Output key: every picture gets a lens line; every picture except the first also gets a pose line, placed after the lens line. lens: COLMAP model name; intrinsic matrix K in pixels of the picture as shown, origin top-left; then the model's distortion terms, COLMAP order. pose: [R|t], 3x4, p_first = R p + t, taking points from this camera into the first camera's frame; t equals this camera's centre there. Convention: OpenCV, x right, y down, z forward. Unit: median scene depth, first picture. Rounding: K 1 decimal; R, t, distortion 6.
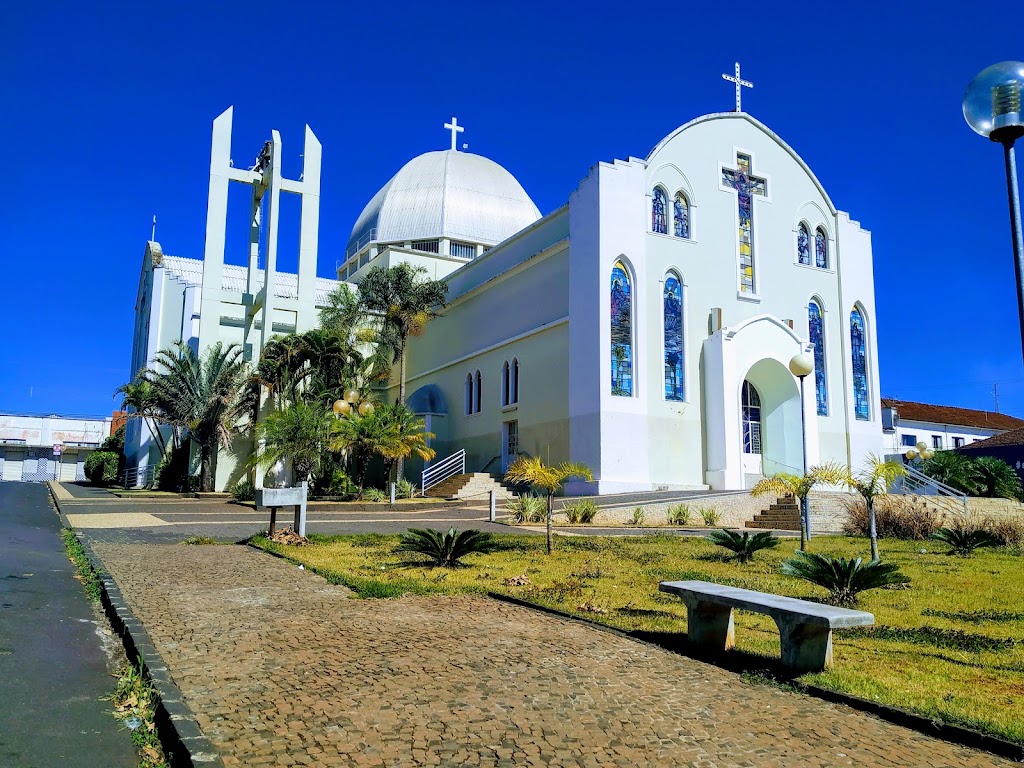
lens RADIAL K [[801.0, 0, 512.7], [0, 801.0, 381.5], [0, 0, 1]] dist [0.013255, 0.000838]
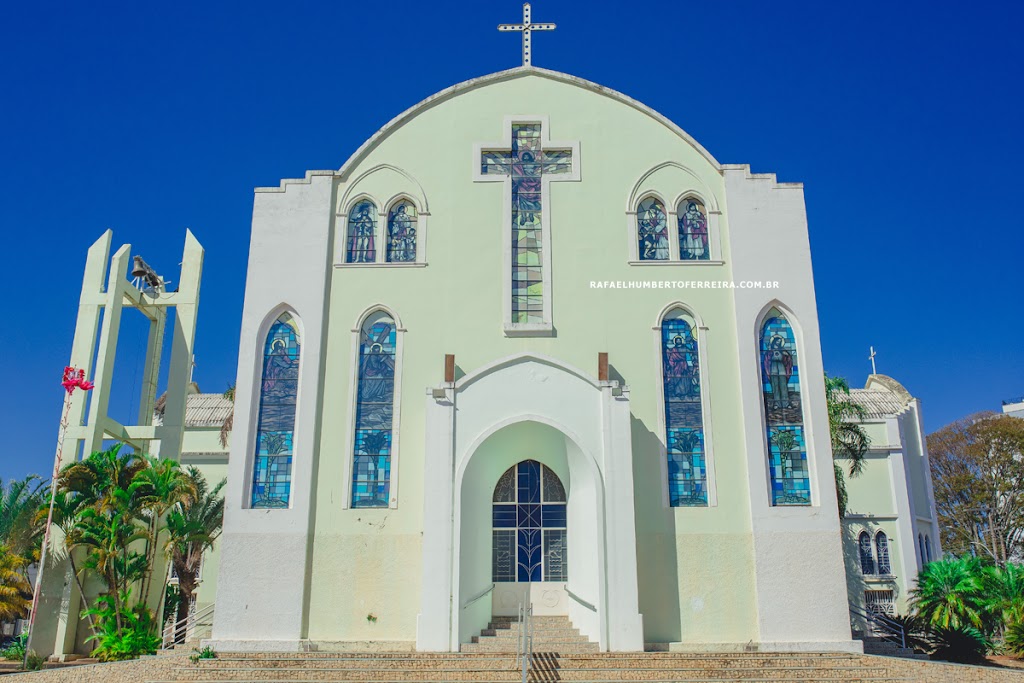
lens RADIAL K [[935.3, 0, 512.9], [0, 935.3, 344.7], [0, 0, 1]] dist [-0.044599, 0.000000]
pose [[0.876127, -0.173797, -0.449663, 0.594481], [0.092809, 0.976113, -0.196443, 0.049202], [0.473063, 0.130376, 0.871329, 0.340129]]
